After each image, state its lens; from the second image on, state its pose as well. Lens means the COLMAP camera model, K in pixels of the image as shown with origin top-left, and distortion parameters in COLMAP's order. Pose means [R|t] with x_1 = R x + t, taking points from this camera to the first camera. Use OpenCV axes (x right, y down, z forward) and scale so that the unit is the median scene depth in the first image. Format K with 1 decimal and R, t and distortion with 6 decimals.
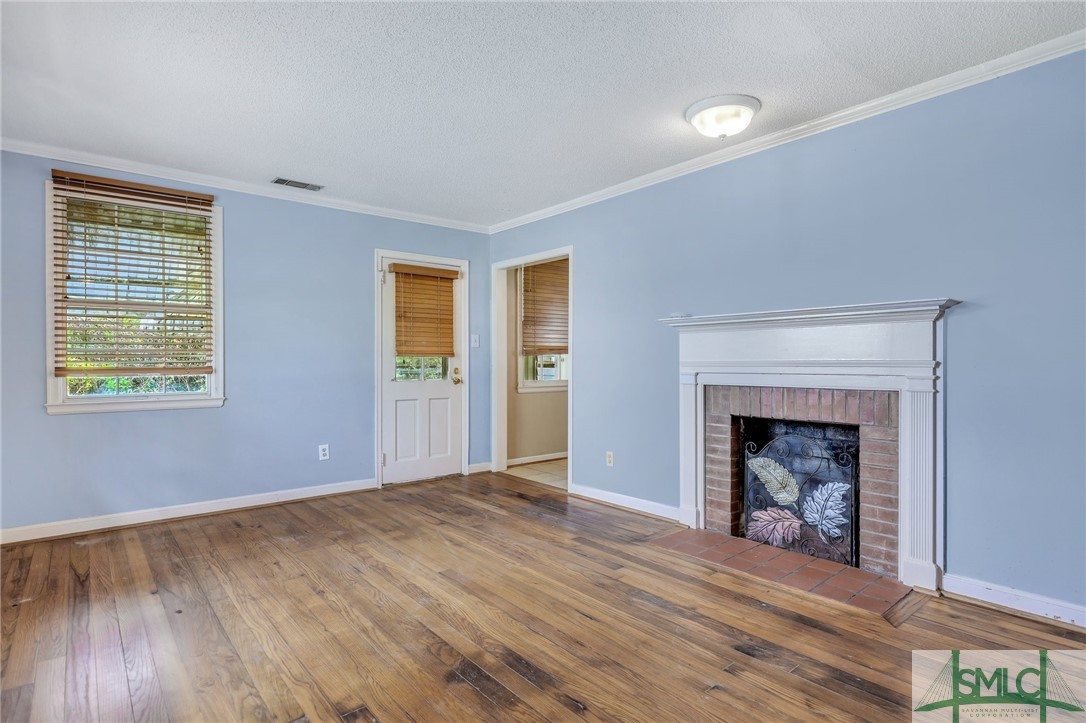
lens RADIAL K [[555.9, 0, 543.0], [0, 555.9, 361.5], [0, 0, 1]] dist [0.010539, -0.000180]
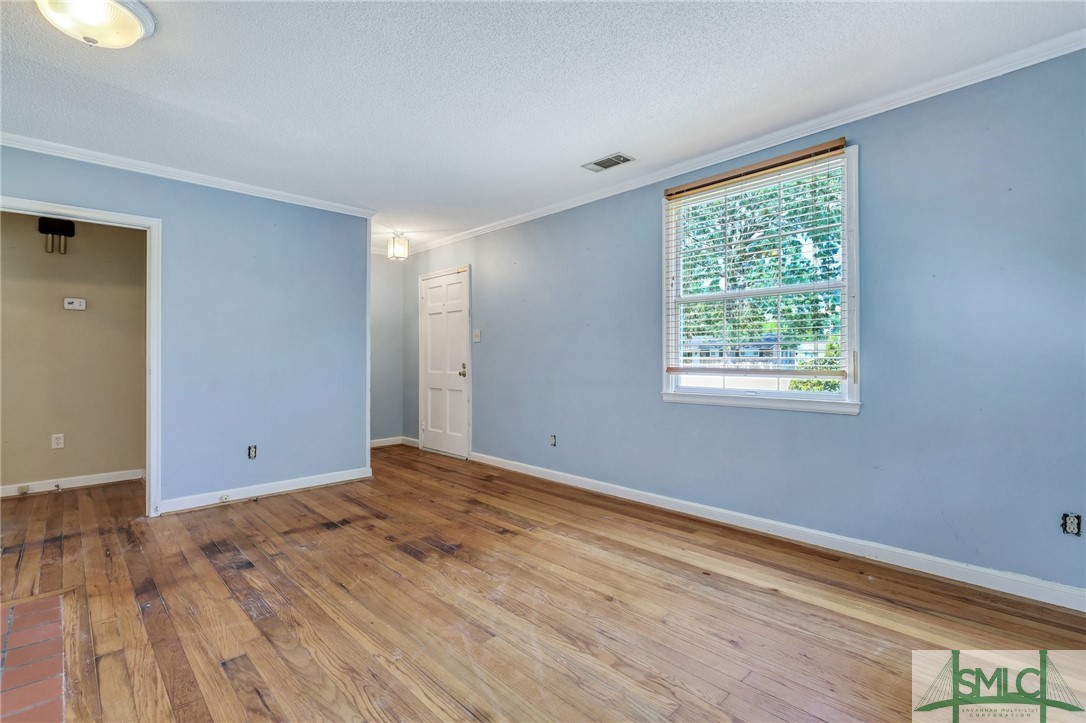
lens RADIAL K [[504.4, 0, 535.9], [0, 504.4, 355.1], [0, 0, 1]] dist [0.004429, 0.000537]
pose [[-0.997979, 0.006474, -0.063214, -0.173063], [0.006544, 0.999978, -0.000896, 0.000280], [0.063207, -0.001308, -0.998000, 1.443001]]
